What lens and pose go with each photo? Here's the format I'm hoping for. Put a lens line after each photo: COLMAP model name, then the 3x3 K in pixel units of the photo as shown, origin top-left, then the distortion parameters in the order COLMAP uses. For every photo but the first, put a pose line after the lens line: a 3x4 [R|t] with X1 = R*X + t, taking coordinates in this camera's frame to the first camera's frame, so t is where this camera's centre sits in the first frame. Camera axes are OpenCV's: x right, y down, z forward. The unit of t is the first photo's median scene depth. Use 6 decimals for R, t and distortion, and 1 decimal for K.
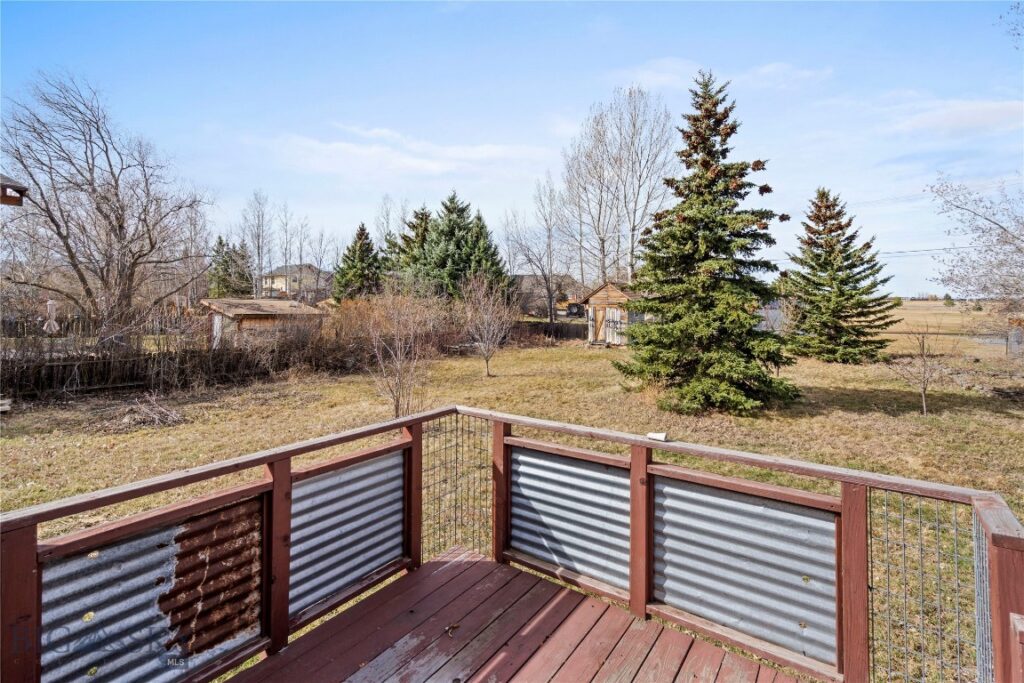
lens RADIAL K [[469.3, 0, 525.7], [0, 469.3, 295.3], [0, 0, 1]] dist [-0.001940, 0.000336]
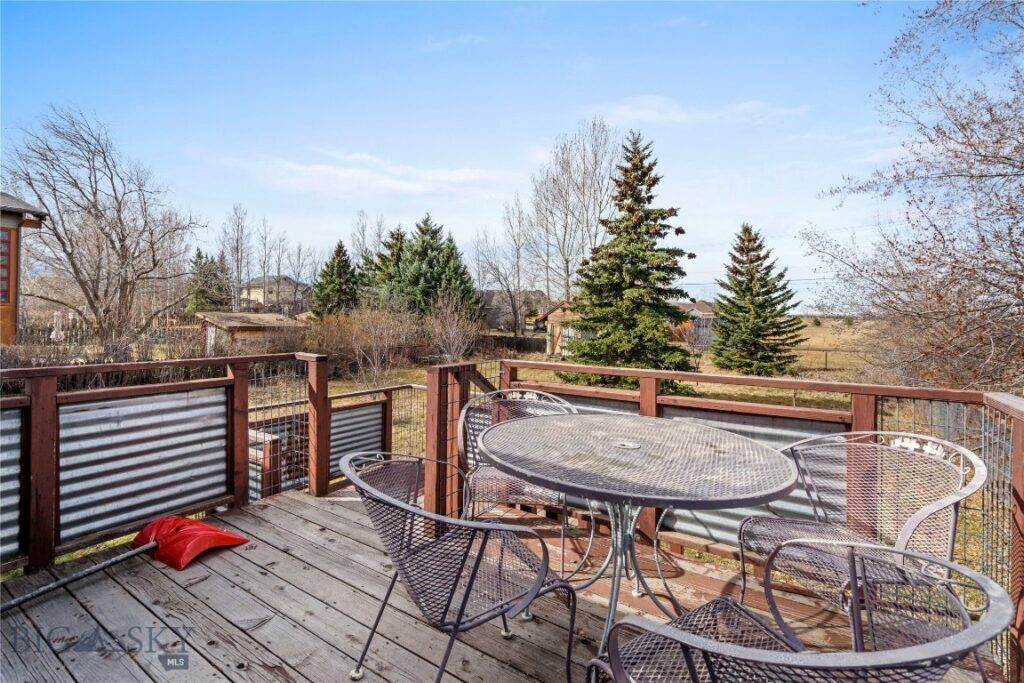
lens RADIAL K [[469.3, 0, 518.1], [0, 469.3, 310.0], [0, 0, 1]] dist [-0.001940, 0.000336]
pose [[0.999274, 0.014716, 0.035146, 0.035009], [-0.014804, 0.999888, 0.002255, -0.011505], [-0.035109, -0.002774, 0.999380, -0.148004]]
